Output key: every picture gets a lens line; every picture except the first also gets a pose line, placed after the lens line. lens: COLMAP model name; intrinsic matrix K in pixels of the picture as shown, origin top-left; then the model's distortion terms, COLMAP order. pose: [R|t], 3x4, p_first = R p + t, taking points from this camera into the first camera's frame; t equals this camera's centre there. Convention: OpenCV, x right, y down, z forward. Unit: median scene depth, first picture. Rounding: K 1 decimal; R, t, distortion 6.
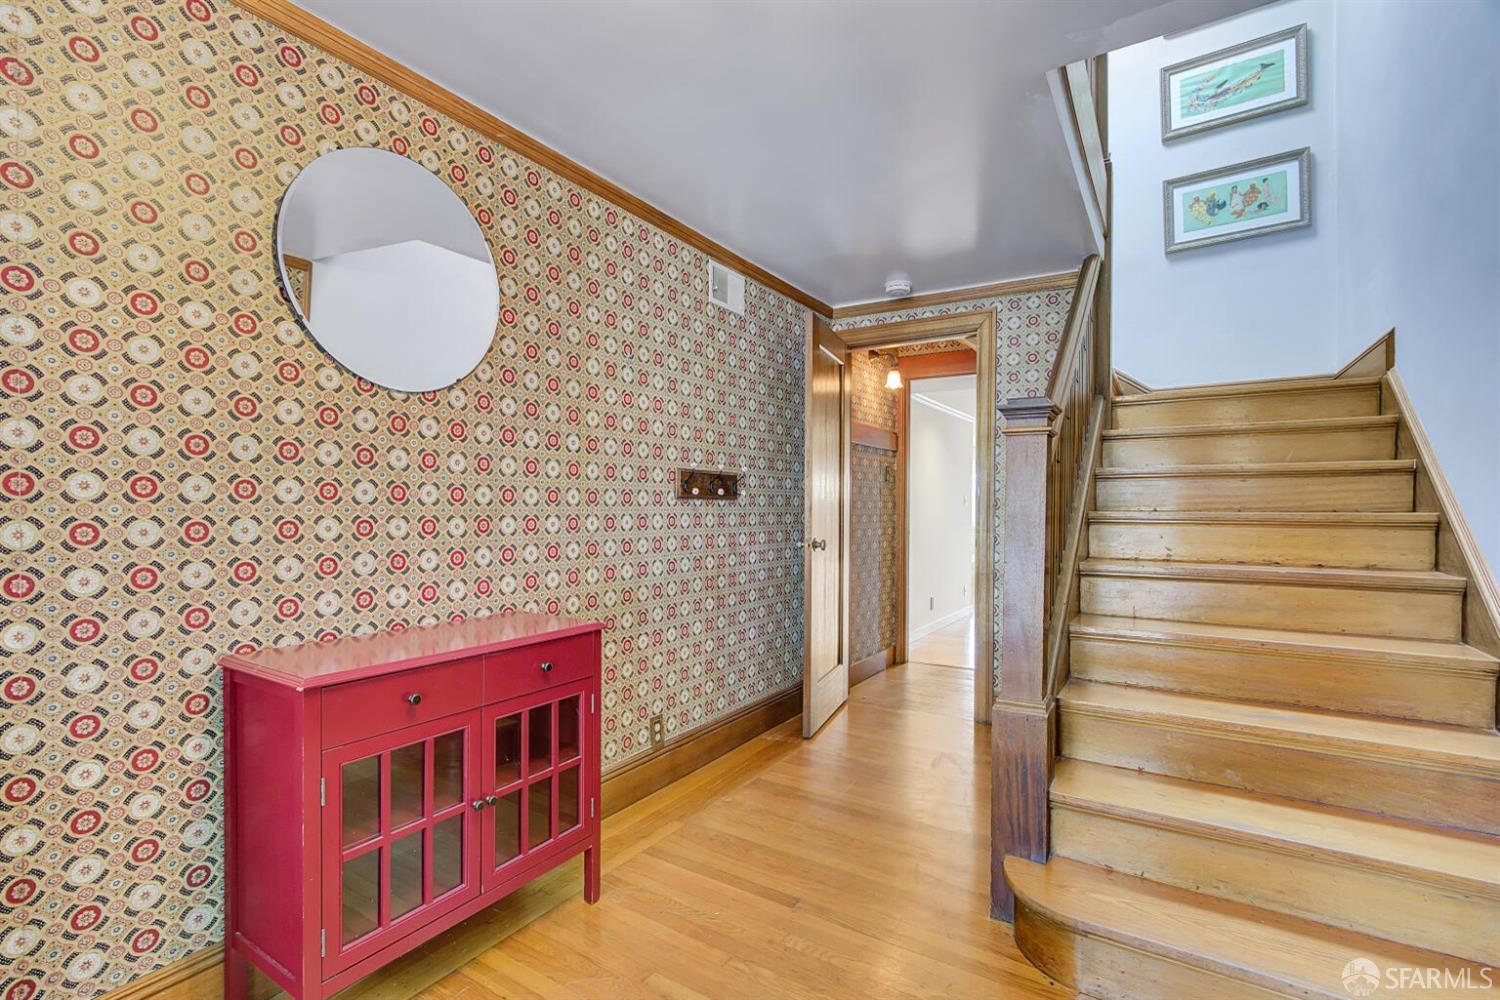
lens RADIAL K [[701.1, 0, 729.0], [0, 701.1, 513.9], [0, 0, 1]] dist [-0.000875, 0.001074]
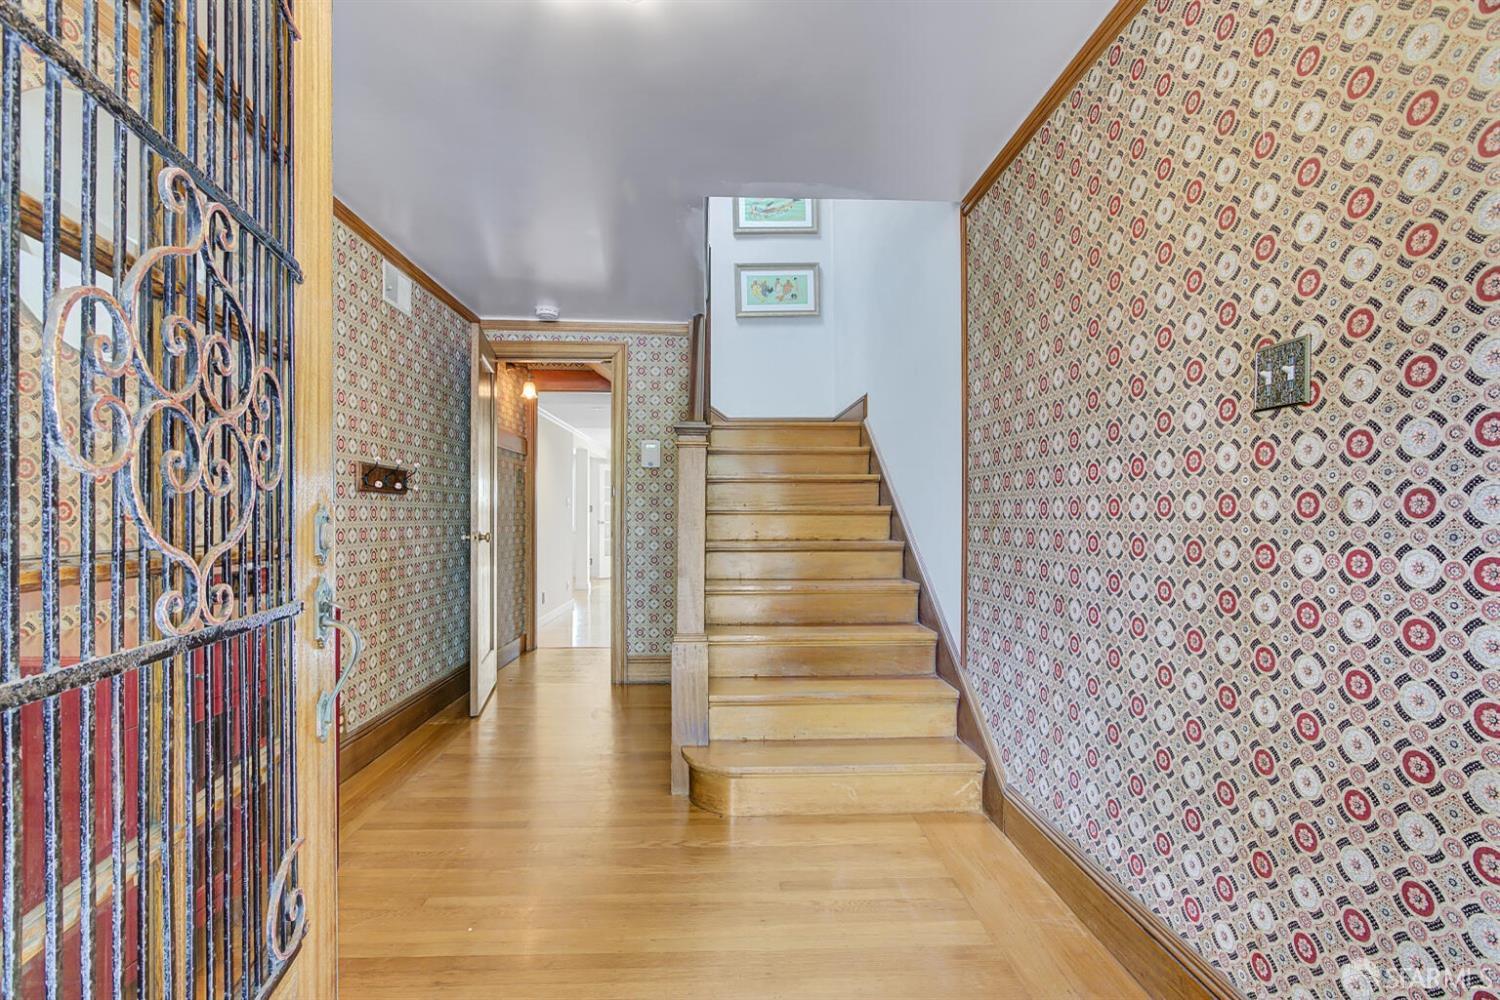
lens RADIAL K [[701.1, 0, 729.0], [0, 701.1, 513.9], [0, 0, 1]] dist [-0.000875, 0.001074]
pose [[0.826565, 0.000780, 0.562840, -0.167142], [0.005552, 0.999939, -0.009540, 0.019639], [-0.562813, 0.011011, 0.826511, -0.112706]]
